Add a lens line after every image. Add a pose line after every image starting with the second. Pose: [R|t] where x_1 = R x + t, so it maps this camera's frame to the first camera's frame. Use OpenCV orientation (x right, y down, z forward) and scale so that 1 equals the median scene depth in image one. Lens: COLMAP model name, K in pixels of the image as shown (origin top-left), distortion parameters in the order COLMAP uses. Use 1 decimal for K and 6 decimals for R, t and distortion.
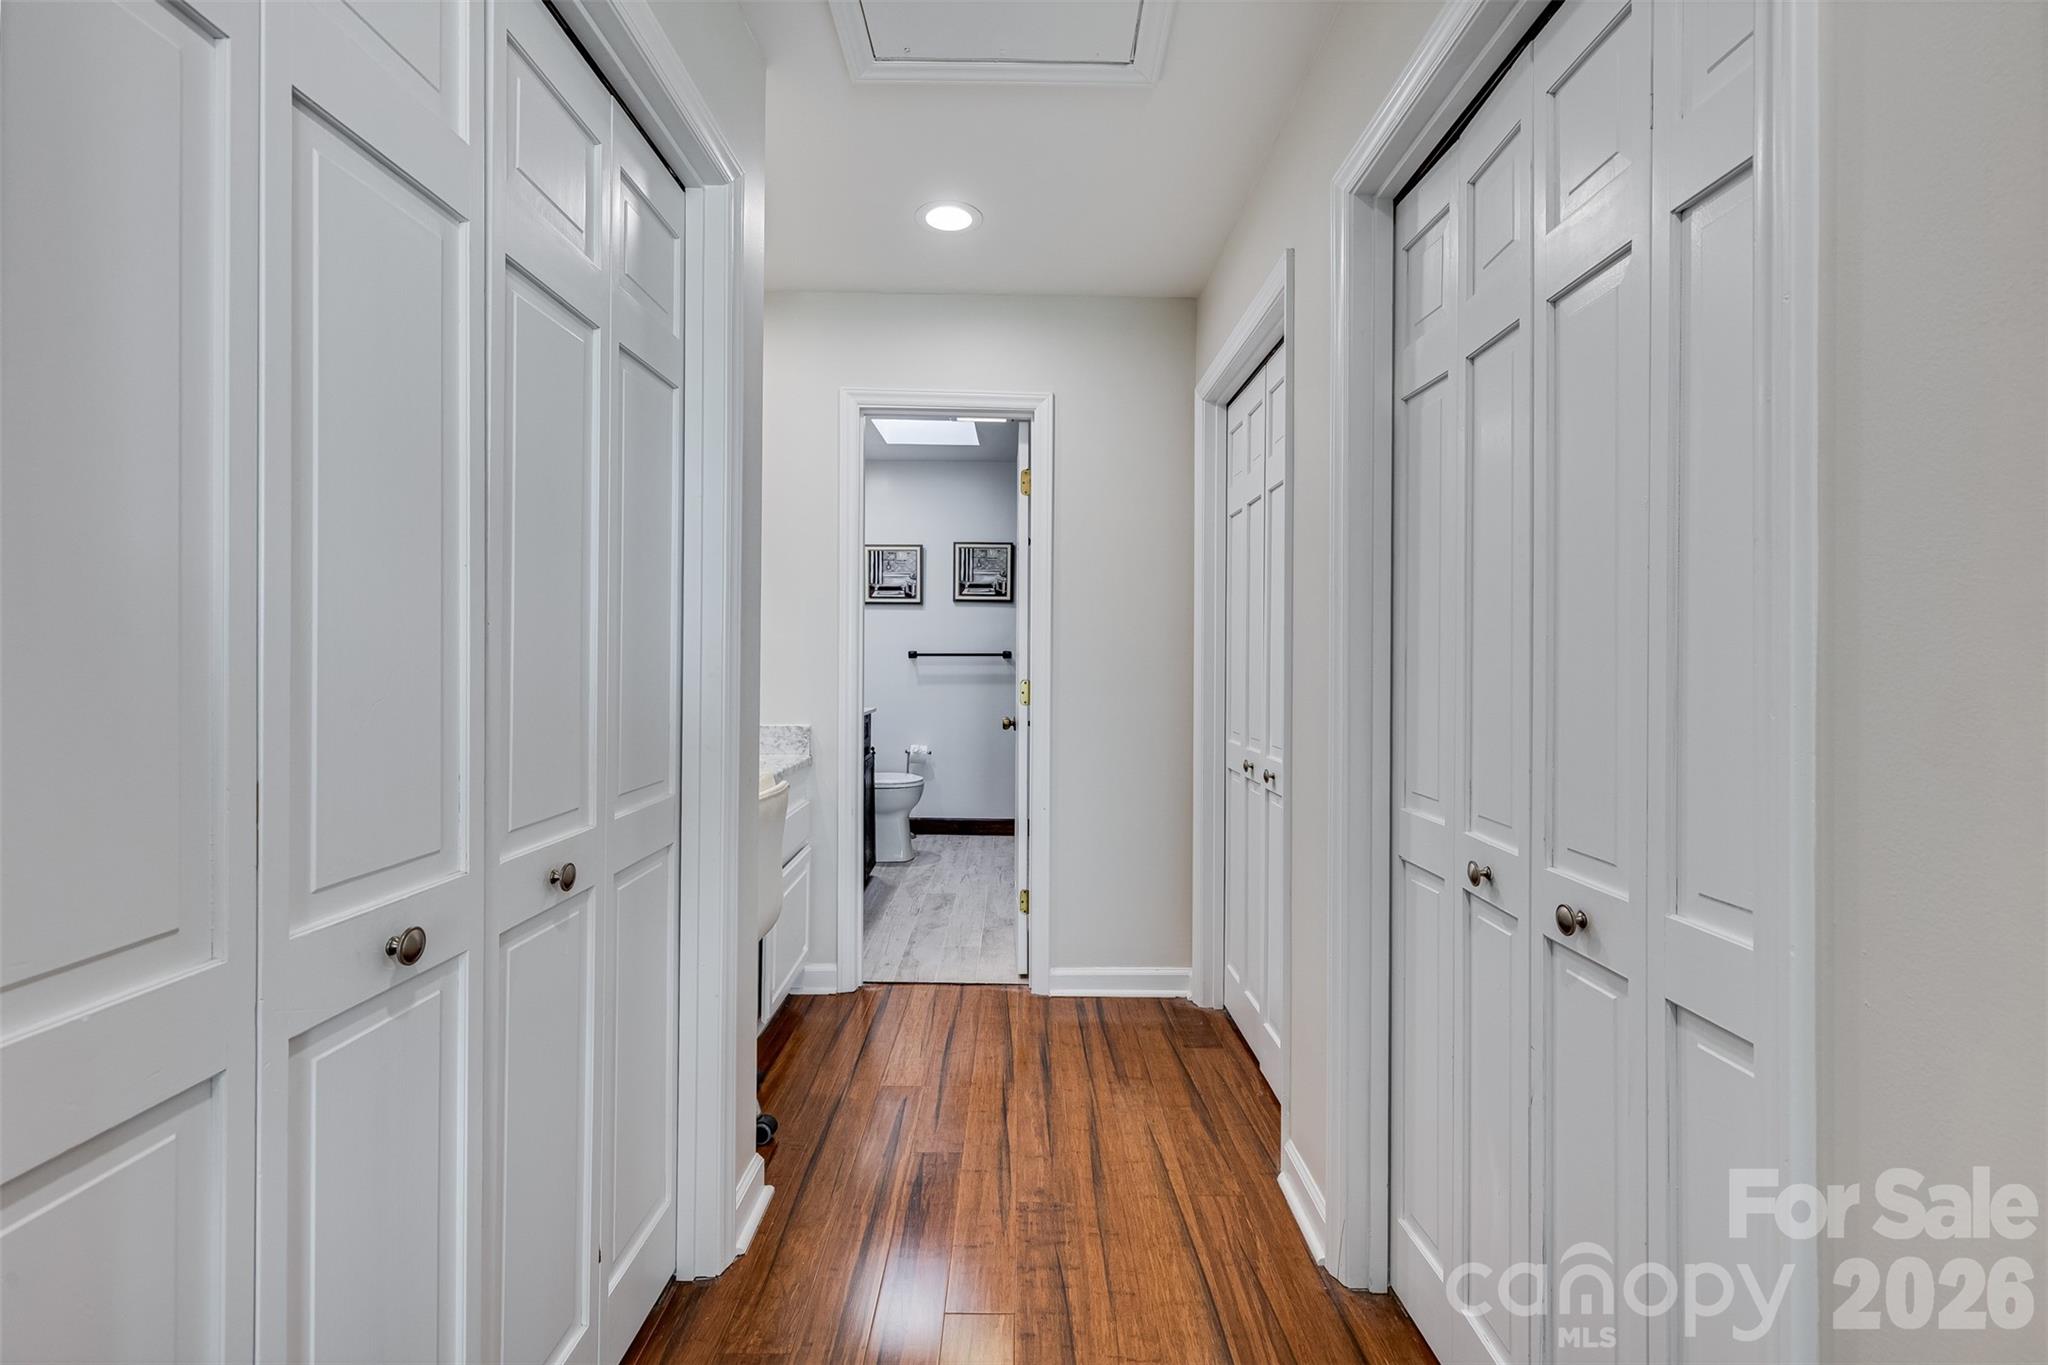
lens RADIAL K [[900.9, 0, 1030.8], [0, 900.9, 662.6], [0, 0, 1]] dist [0.001615, -0.000113]
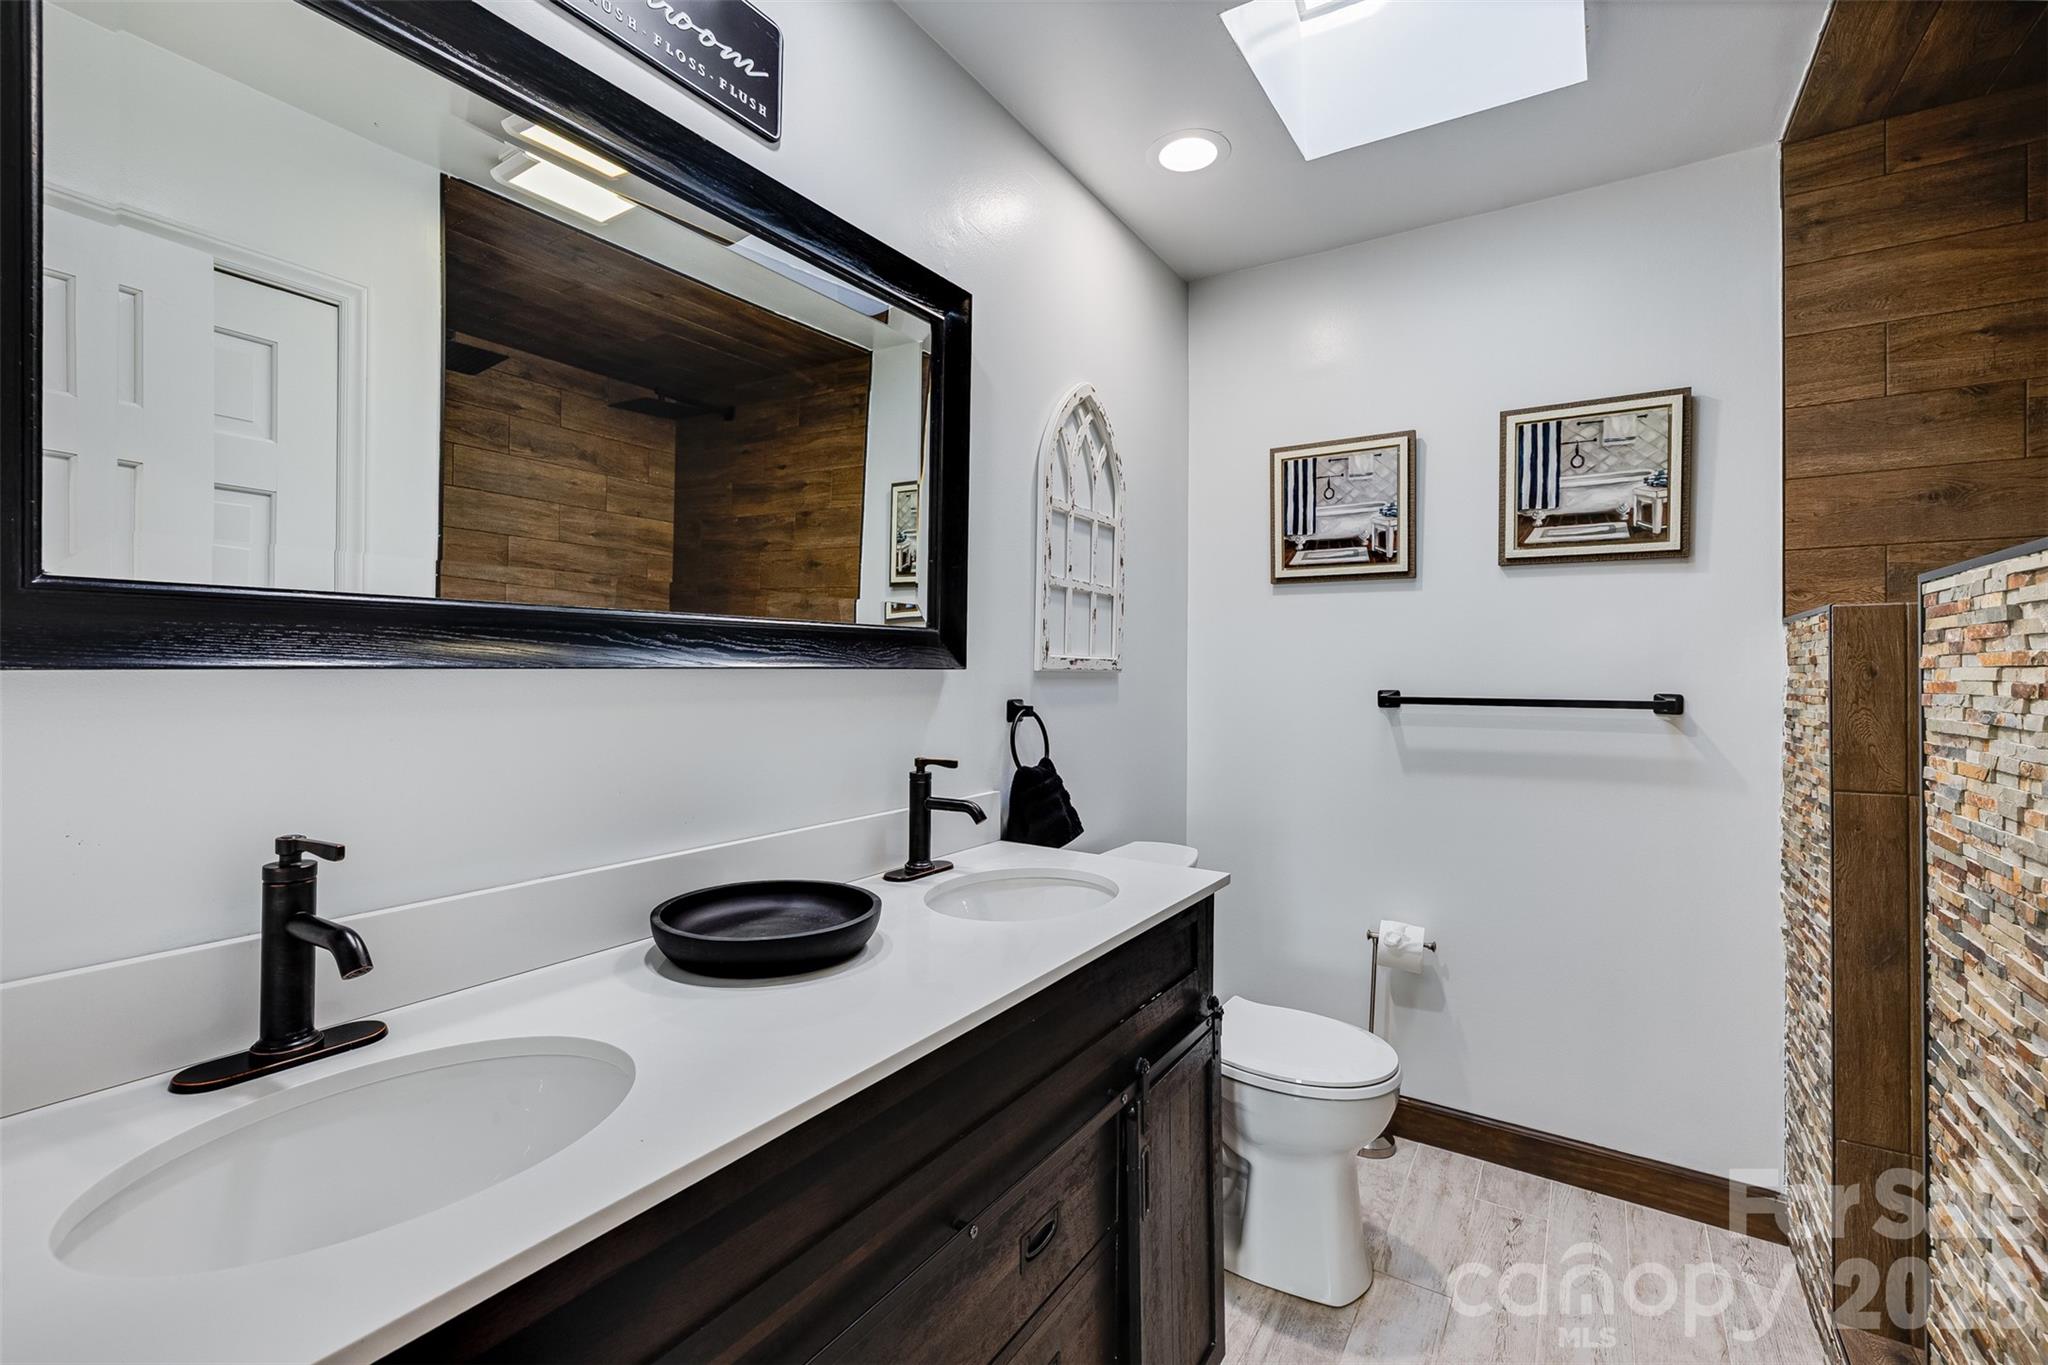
lens RADIAL K [[900.9, 0, 1015.4], [0, 900.9, 663.1], [0, 0, 1]] dist [0.001615, -0.000113]
pose [[0.831863, -0.000515, -0.554981, -0.043910], [-0.008579, 0.999868, -0.013787, -0.018086], [0.554915, 0.016230, 0.831749, 0.562550]]
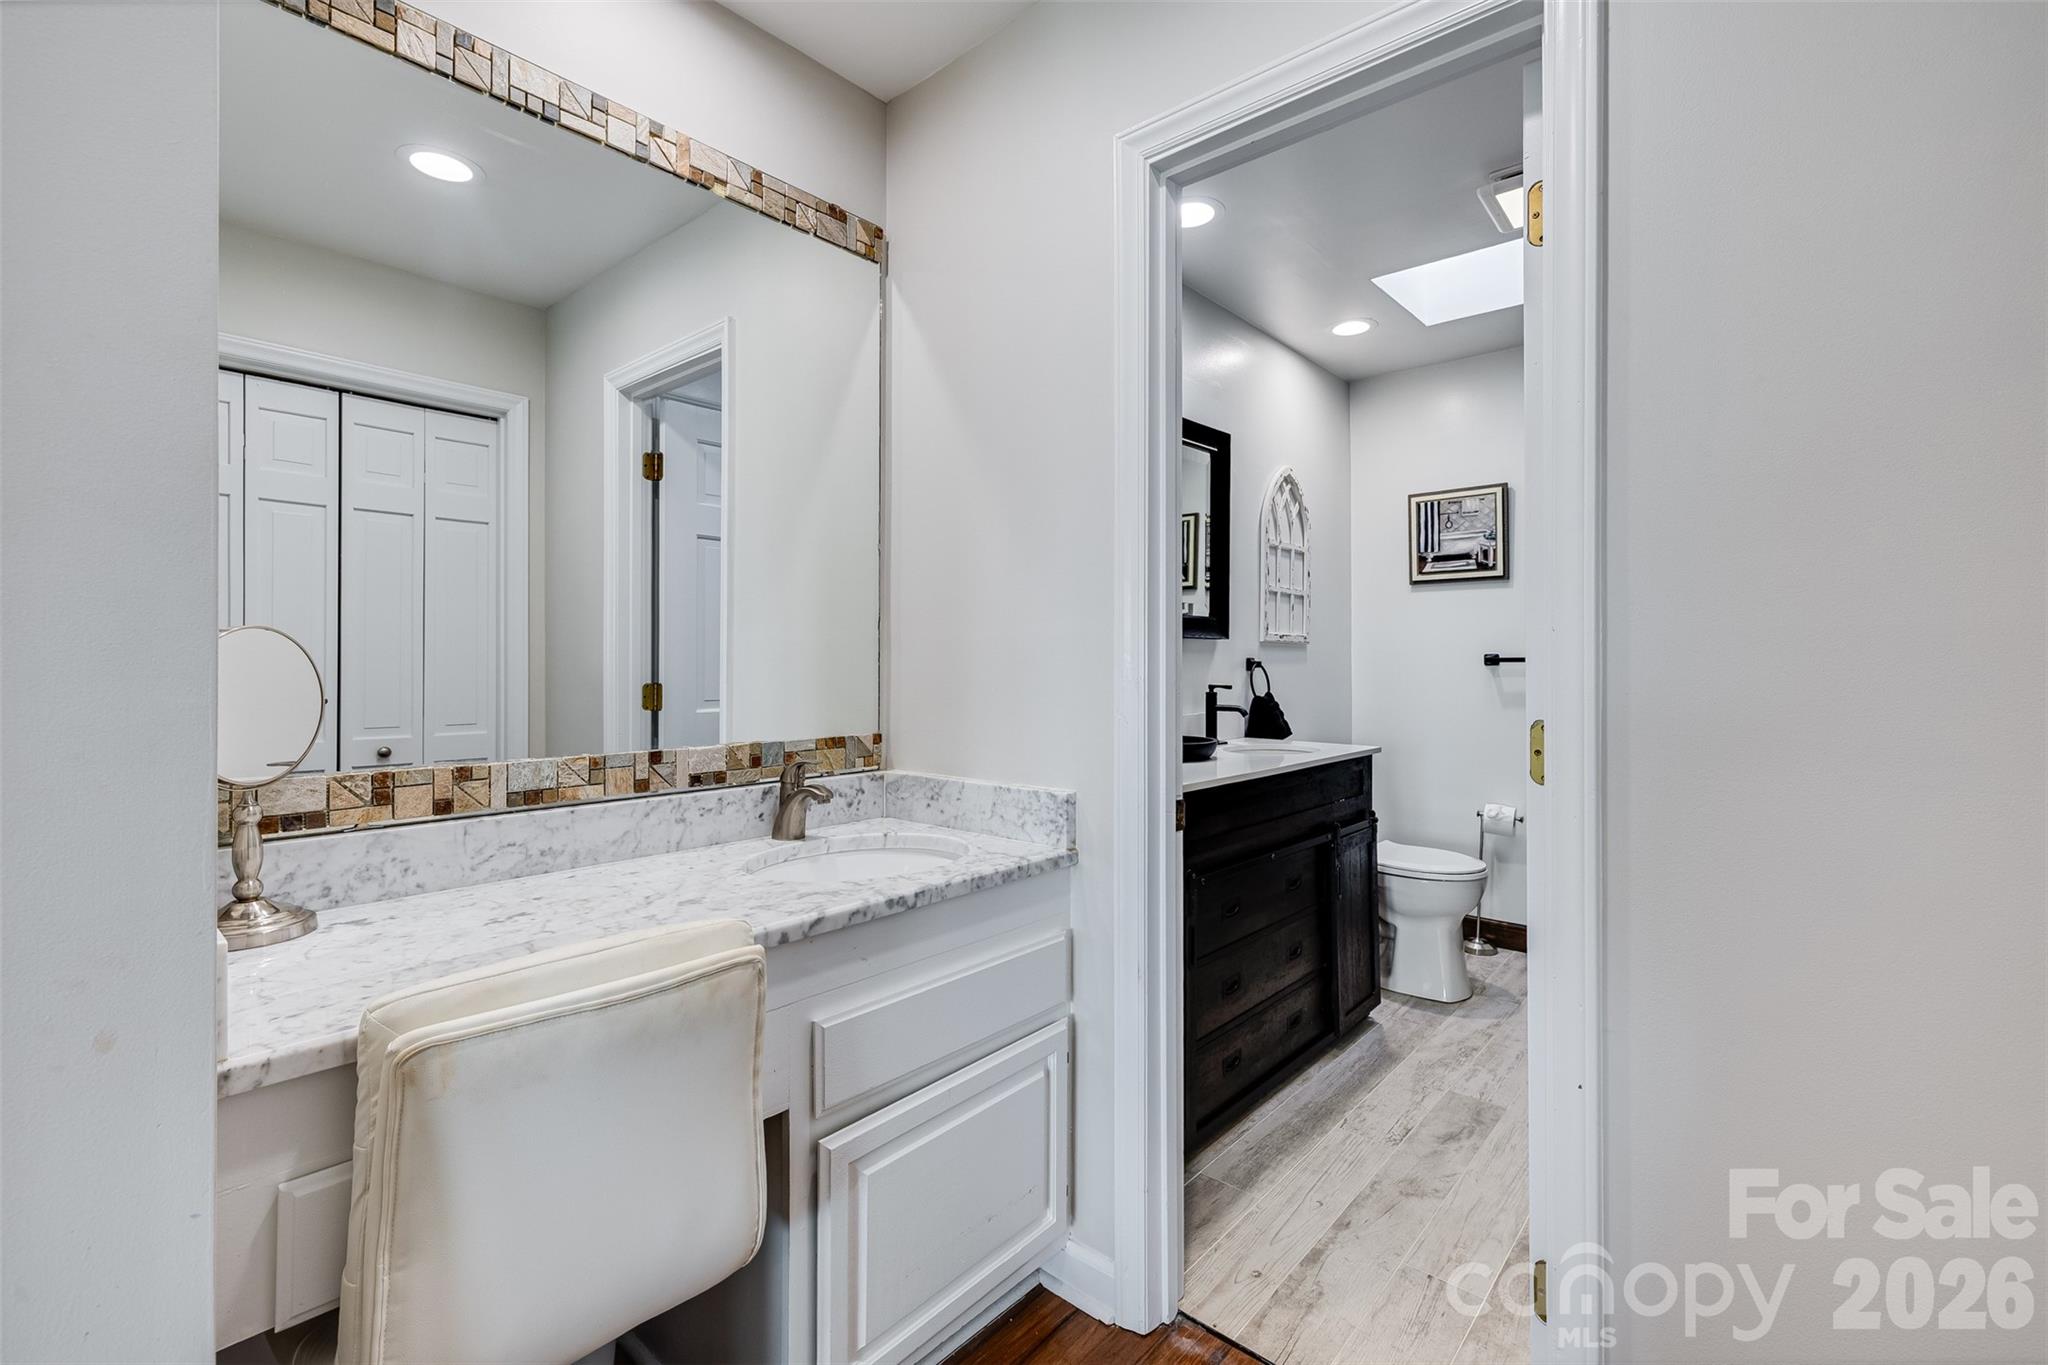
lens RADIAL K [[900.9, 0, 1021.6], [0, 900.9, 661.0], [0, 0, 1]] dist [0.001615, -0.000113]
pose [[0.740217, -0.006827, -0.672333, 0.049531], [-0.000213, 0.999946, -0.010388, -0.001330], [0.672368, 0.007833, 0.740176, 0.316446]]
